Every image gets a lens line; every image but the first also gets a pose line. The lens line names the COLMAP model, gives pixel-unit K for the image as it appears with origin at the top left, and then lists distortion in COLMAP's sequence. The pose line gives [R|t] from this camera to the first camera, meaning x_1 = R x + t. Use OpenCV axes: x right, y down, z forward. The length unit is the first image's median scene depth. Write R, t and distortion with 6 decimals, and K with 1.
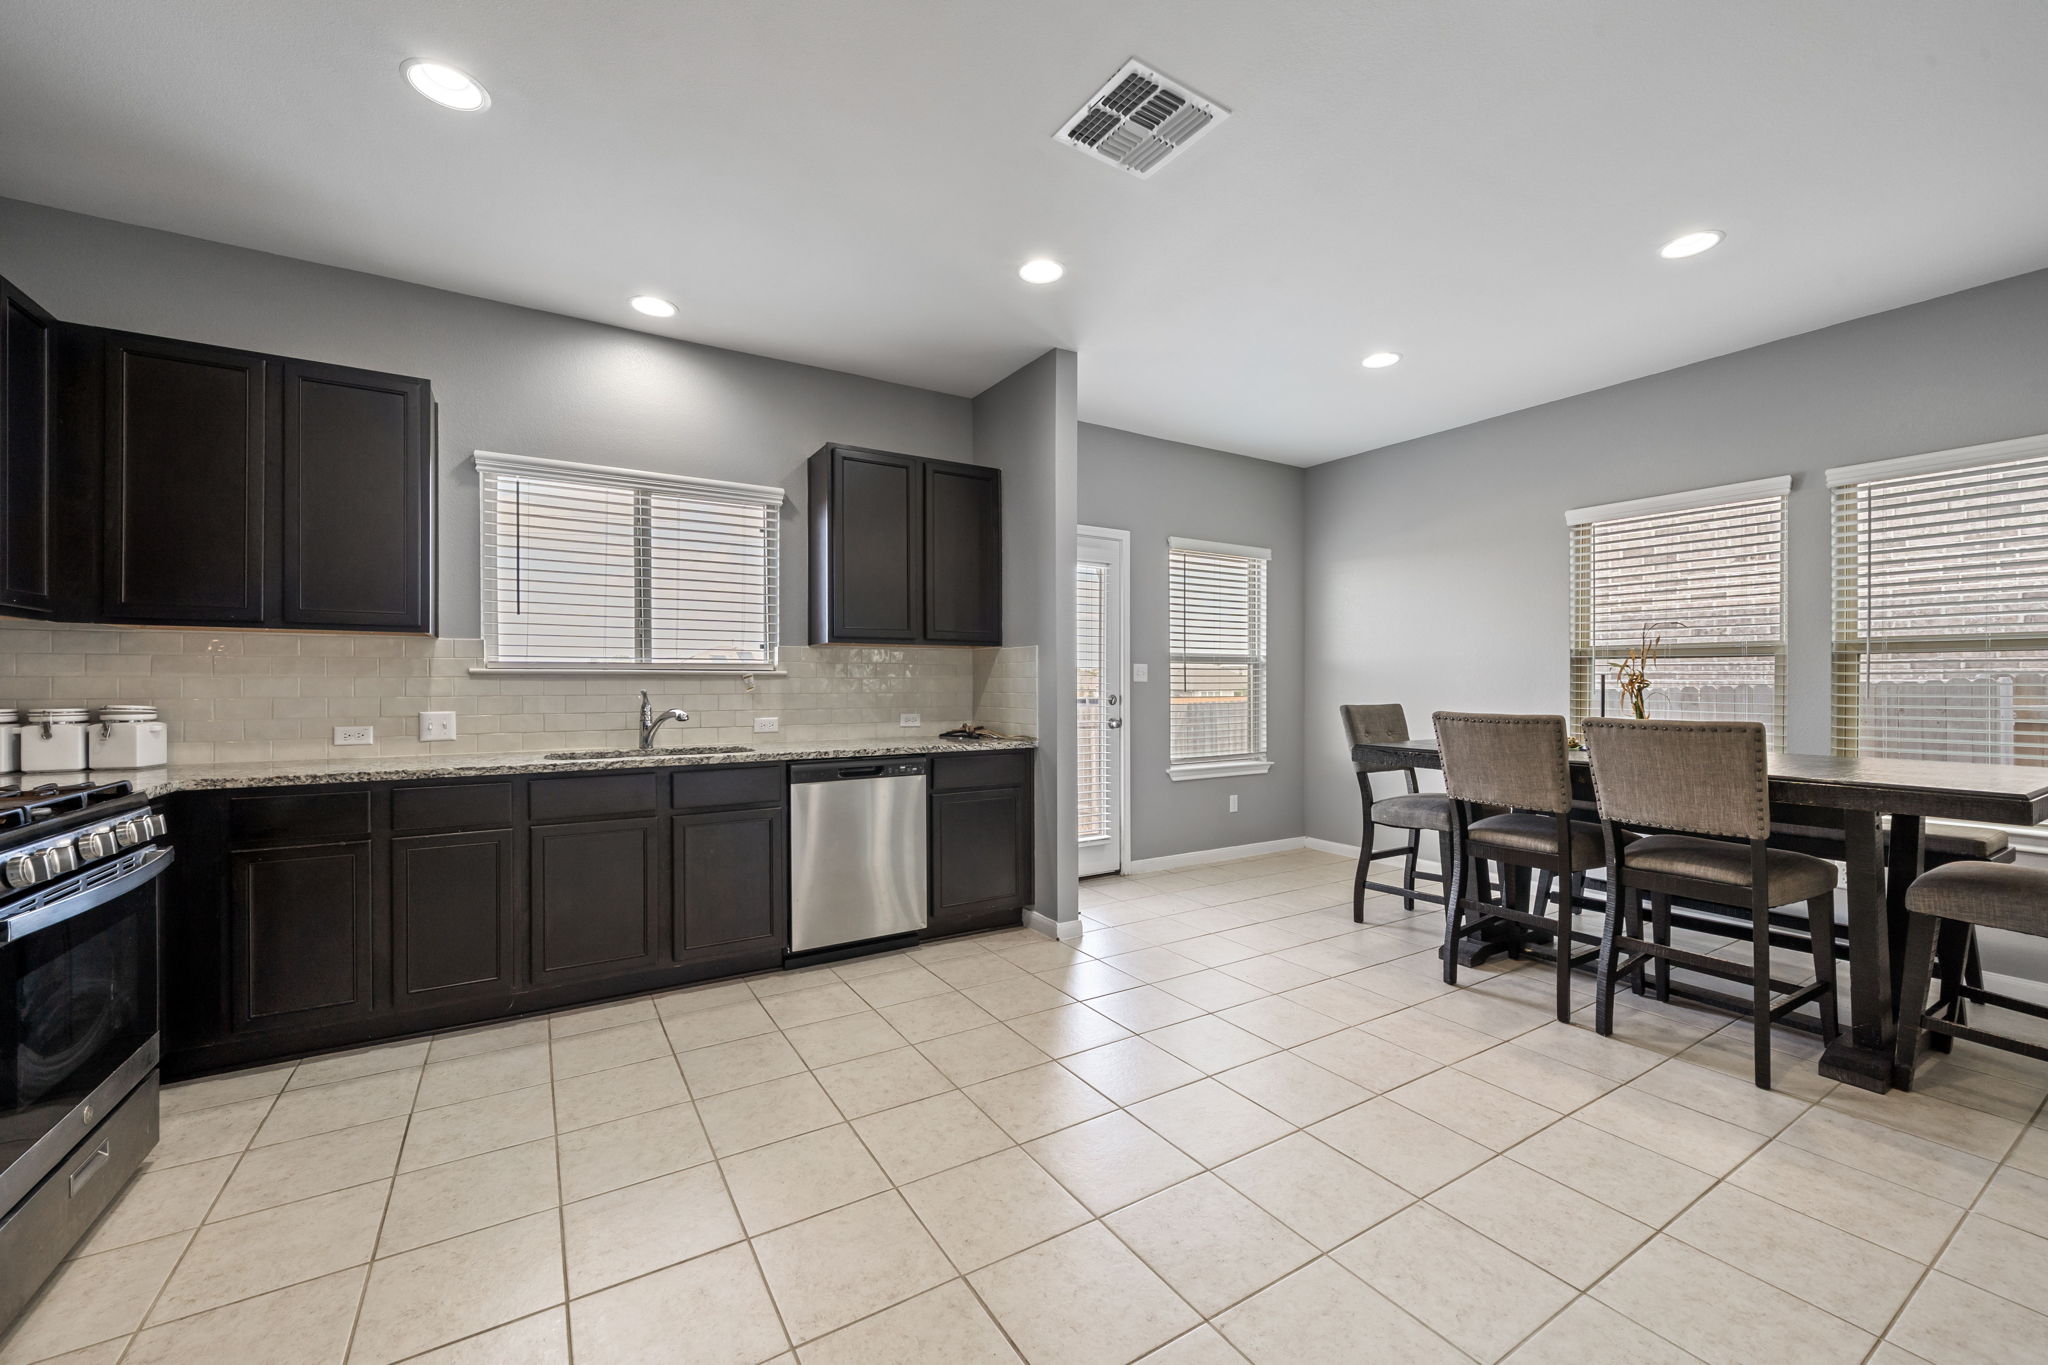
lens RADIAL K [[813.9, 0, 1021.4], [0, 813.9, 679.5], [0, 0, 1]] dist [0.000919, 0.000230]
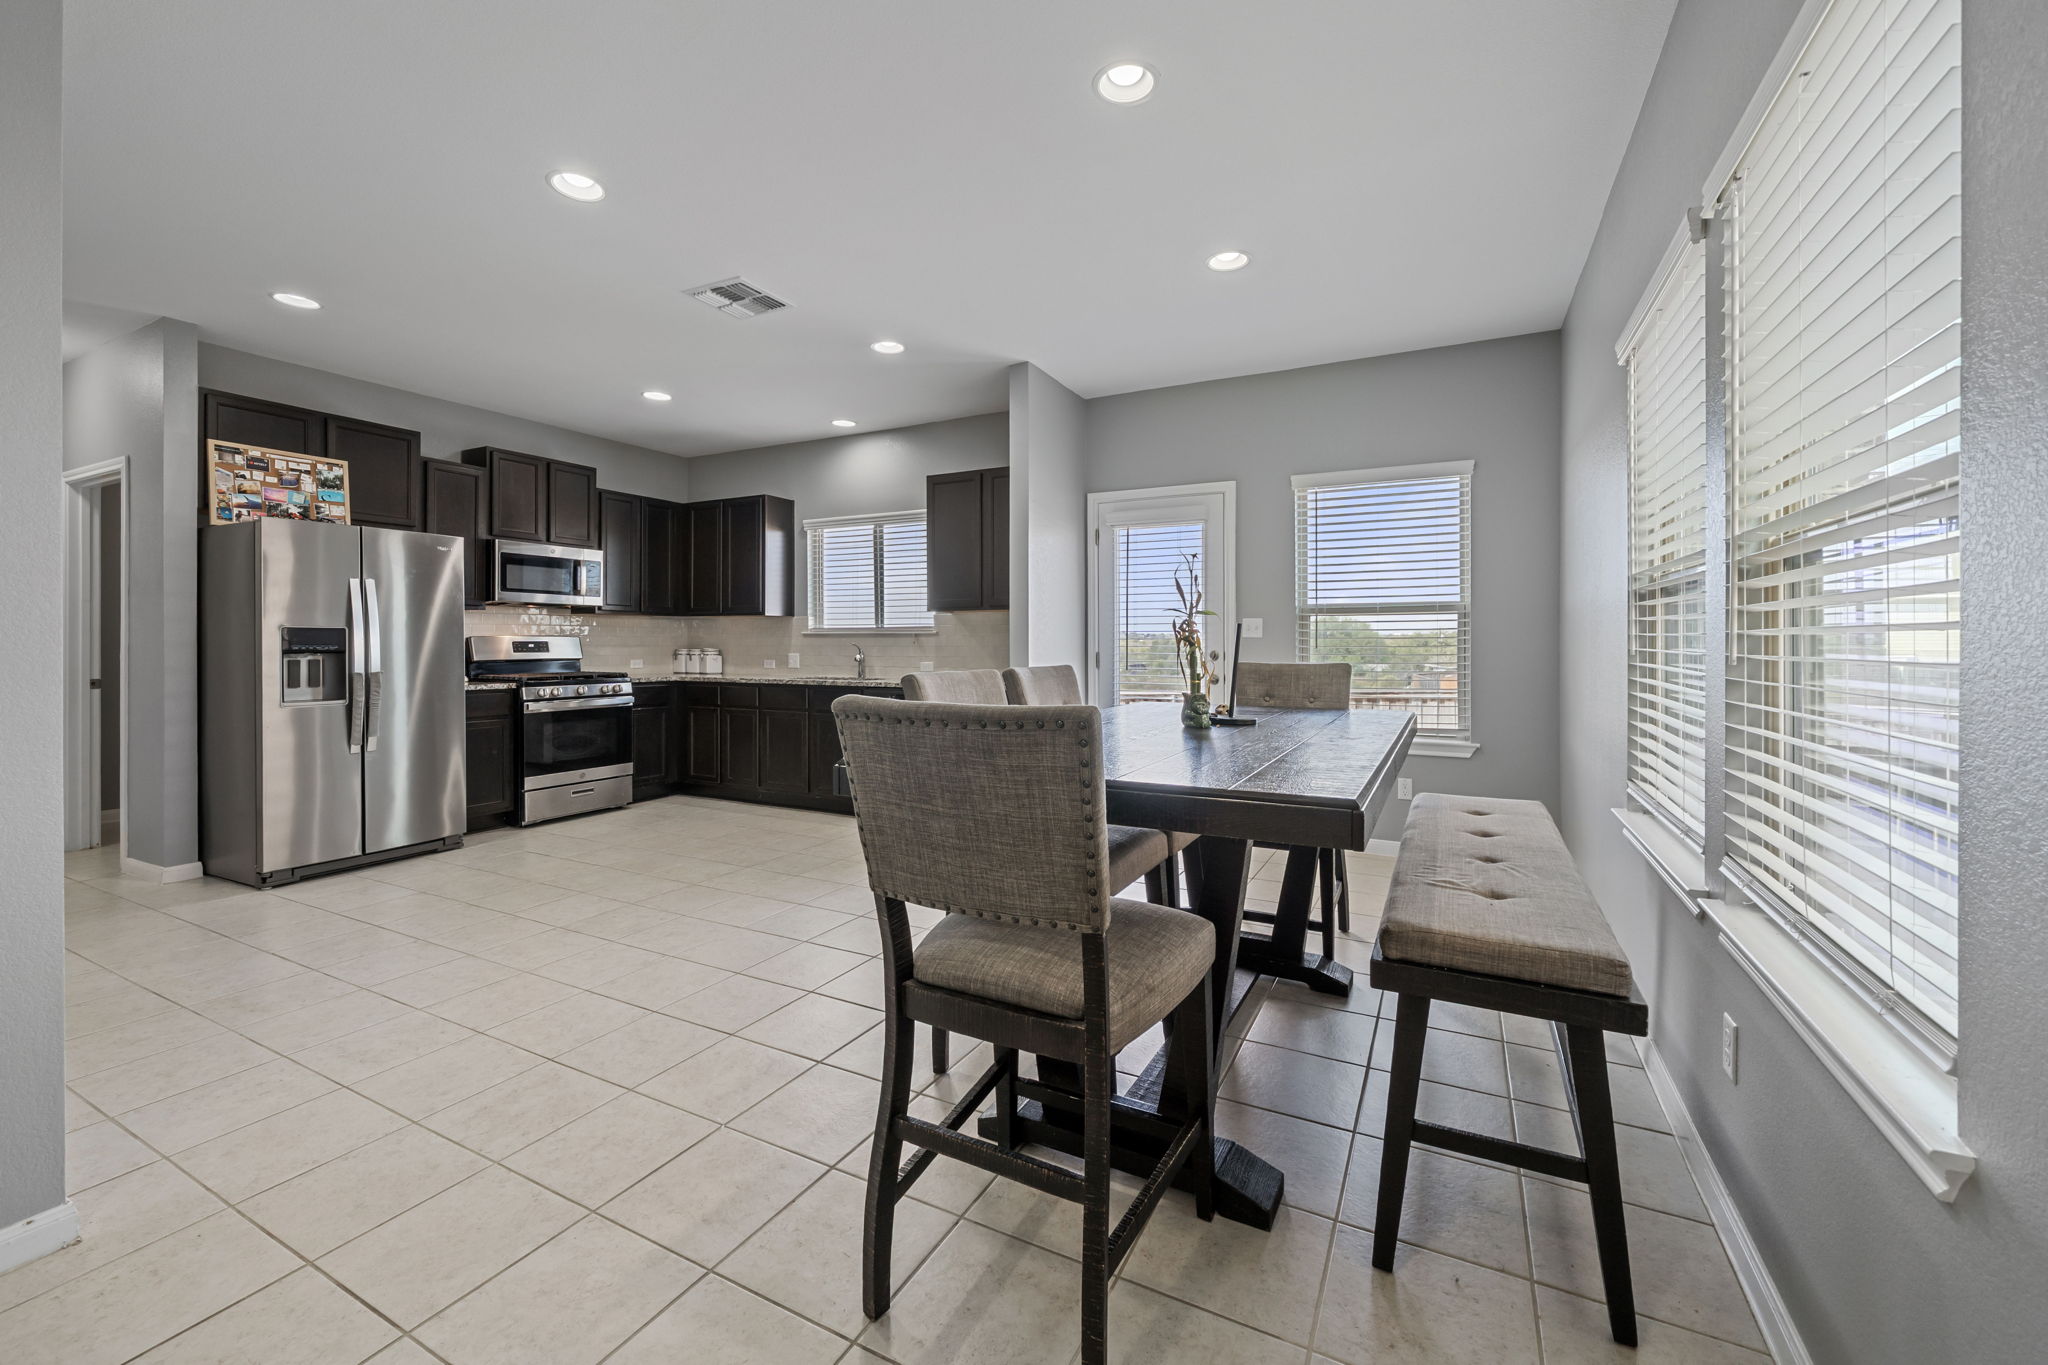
lens RADIAL K [[821.6, 0, 1022.3], [0, 821.6, 640.5], [0, 0, 1]] dist [0.000211, 0.000060]
pose [[0.509344, 0.000898, -0.860562, 1.209359], [0.005500, 0.999976, 0.004299, 0.001791], [0.860545, -0.006923, 0.509327, 0.414271]]
